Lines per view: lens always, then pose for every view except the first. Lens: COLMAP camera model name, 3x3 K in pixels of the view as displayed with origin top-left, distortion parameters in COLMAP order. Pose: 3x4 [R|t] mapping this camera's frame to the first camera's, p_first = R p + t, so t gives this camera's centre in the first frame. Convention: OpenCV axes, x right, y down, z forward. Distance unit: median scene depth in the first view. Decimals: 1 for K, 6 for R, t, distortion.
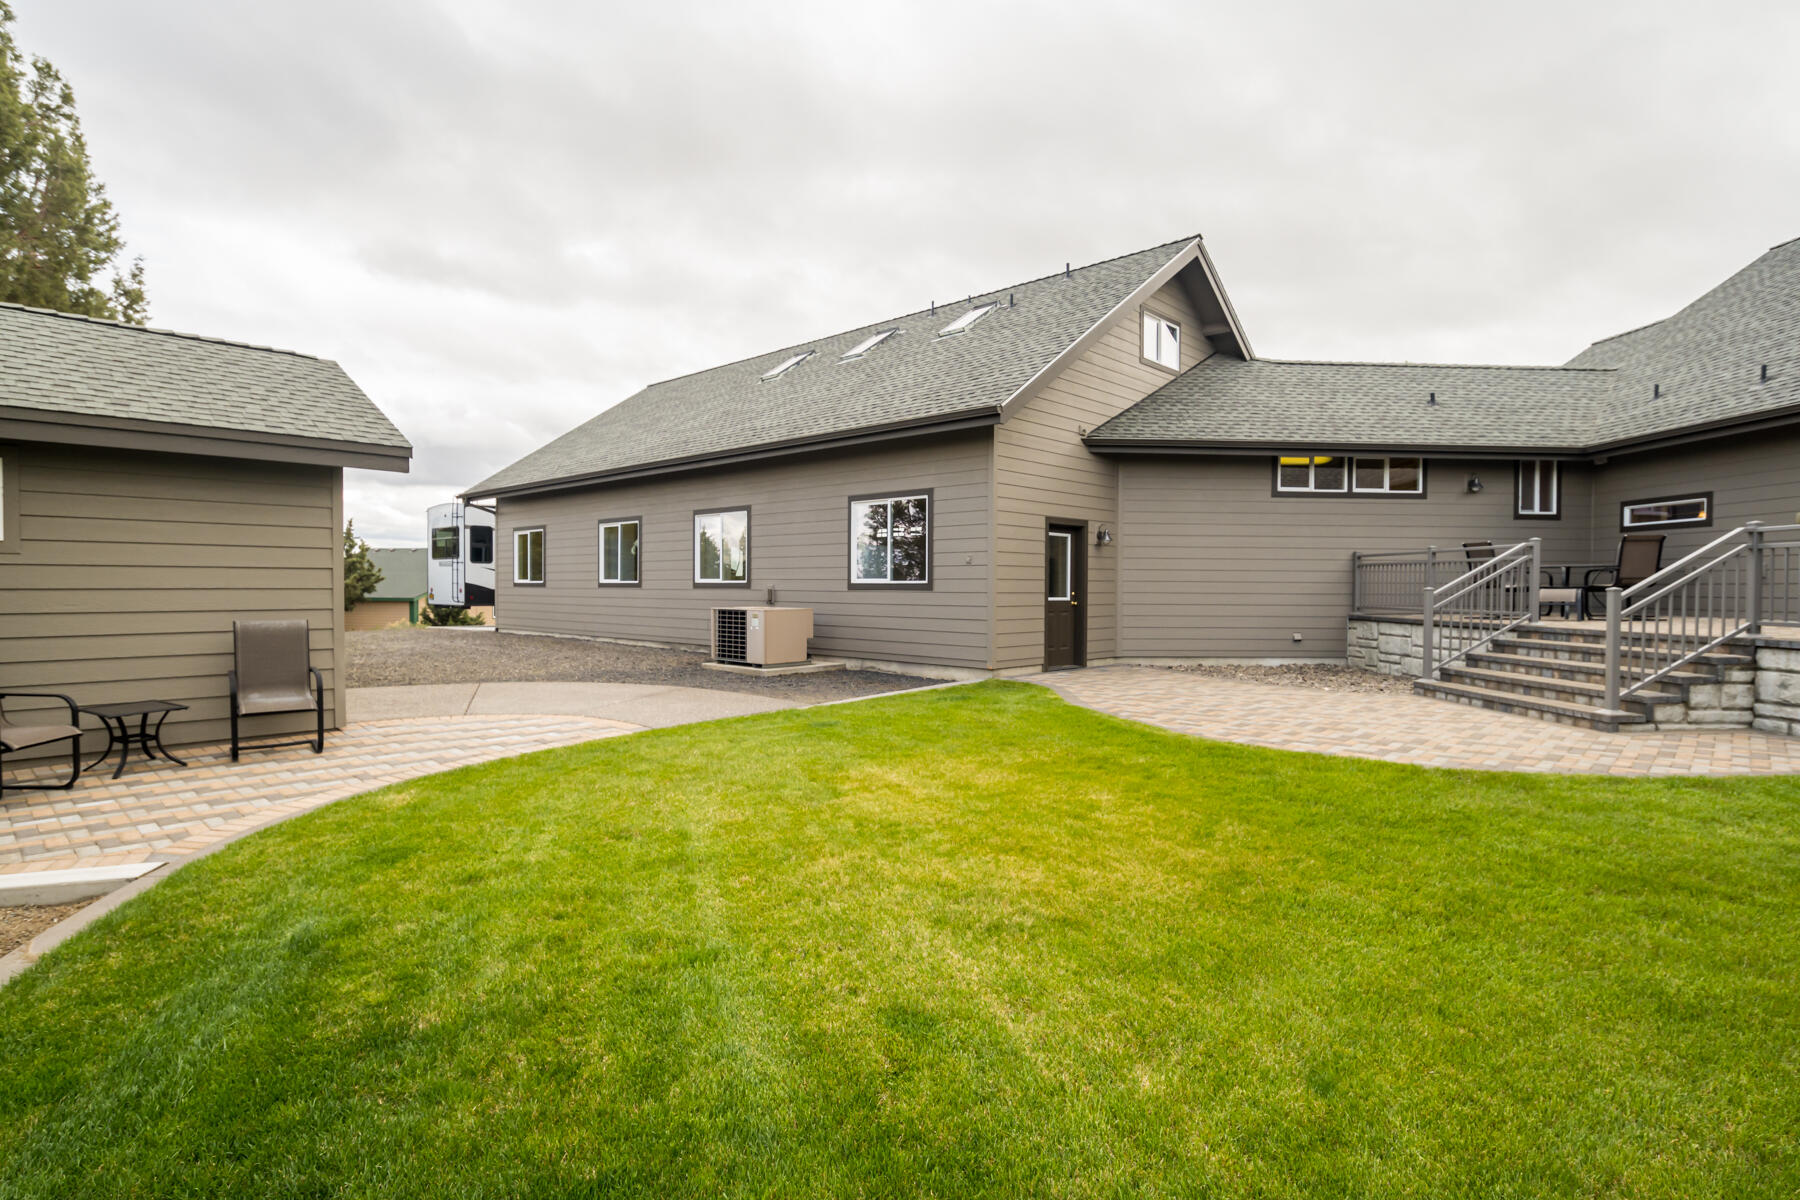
lens RADIAL K [[914.8, 0, 879.2], [0, 914.8, 595.3], [0, 0, 1]] dist [-0.011410, 0.003807]
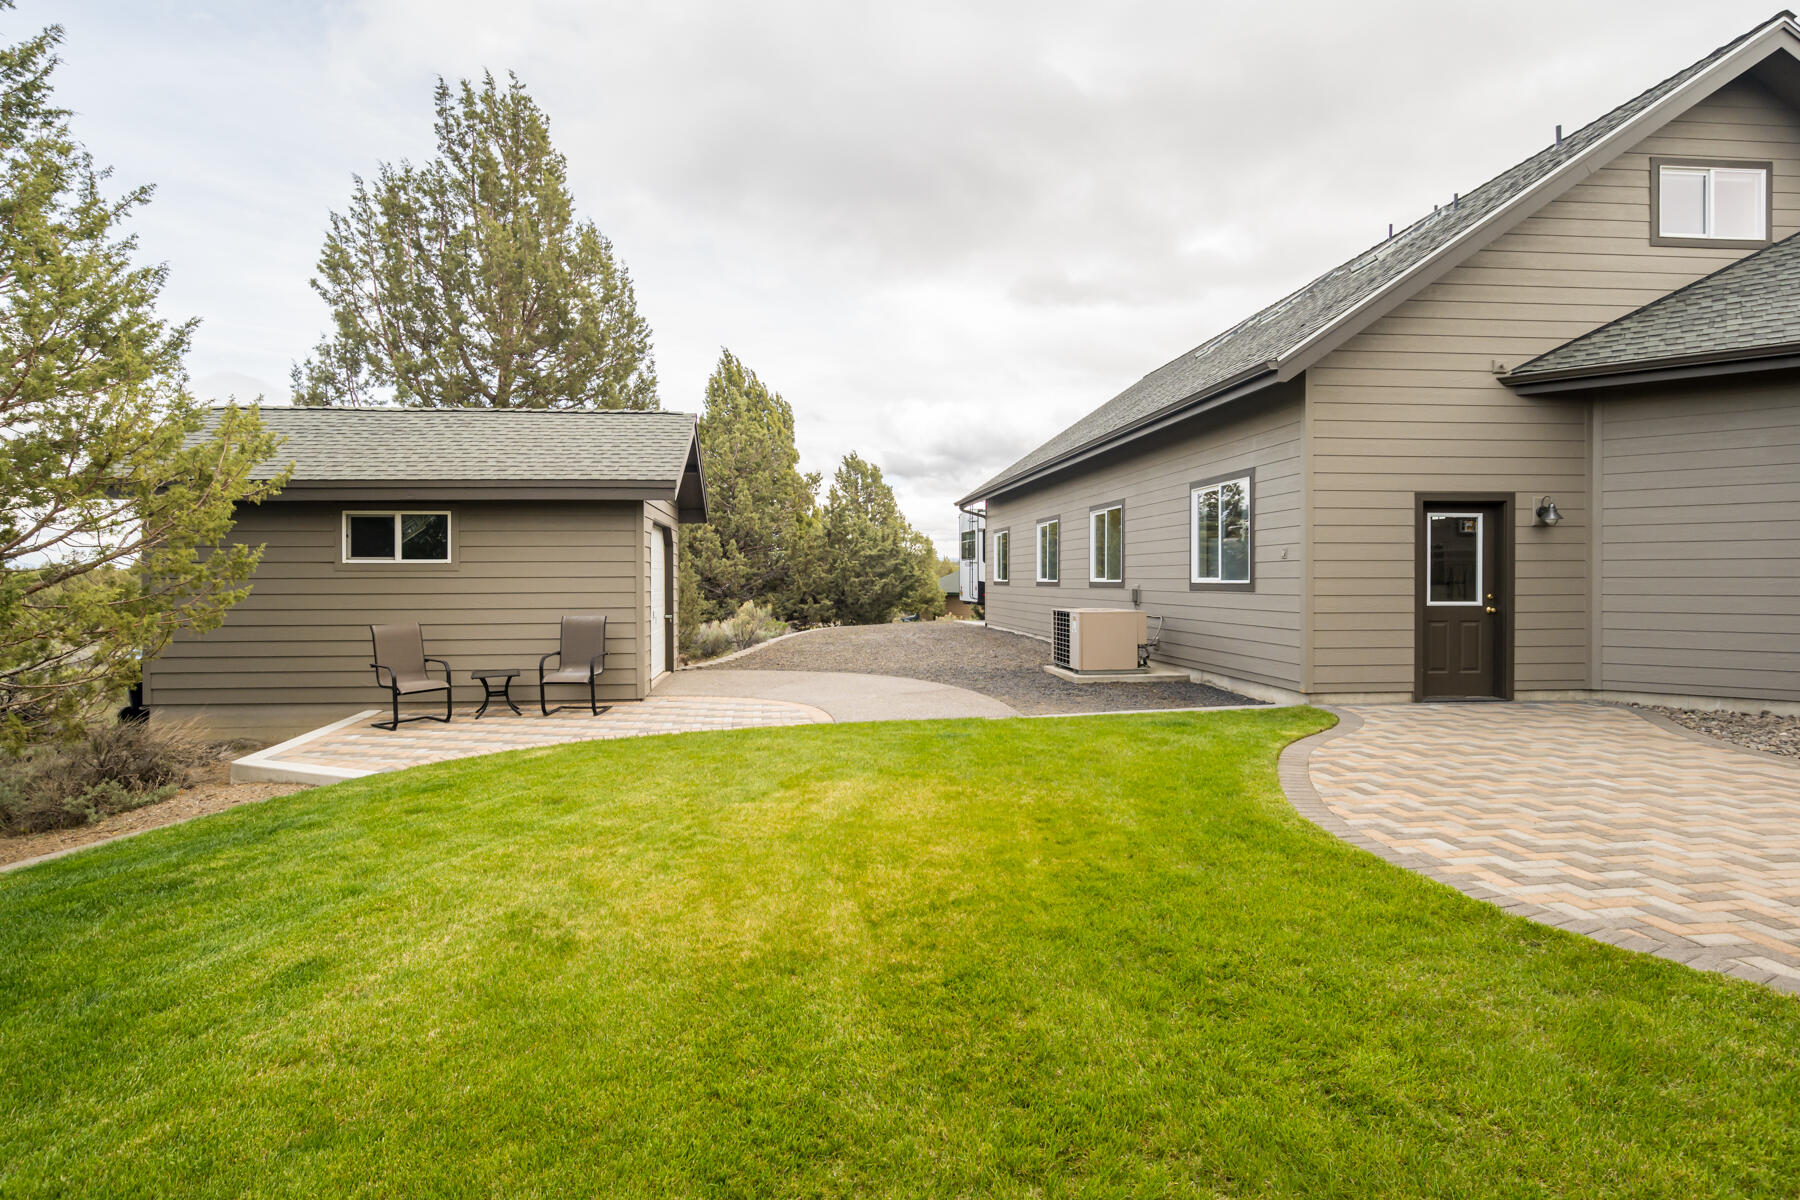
lens RADIAL K [[914.8, 0, 850.3], [0, 914.8, 582.6], [0, 0, 1]] dist [-0.011410, 0.003807]
pose [[0.745072, -0.005066, -0.666964, 0.315902], [-0.000021, 0.999971, -0.007618, -0.006971], [0.666984, 0.005690, 0.745051, 0.138085]]
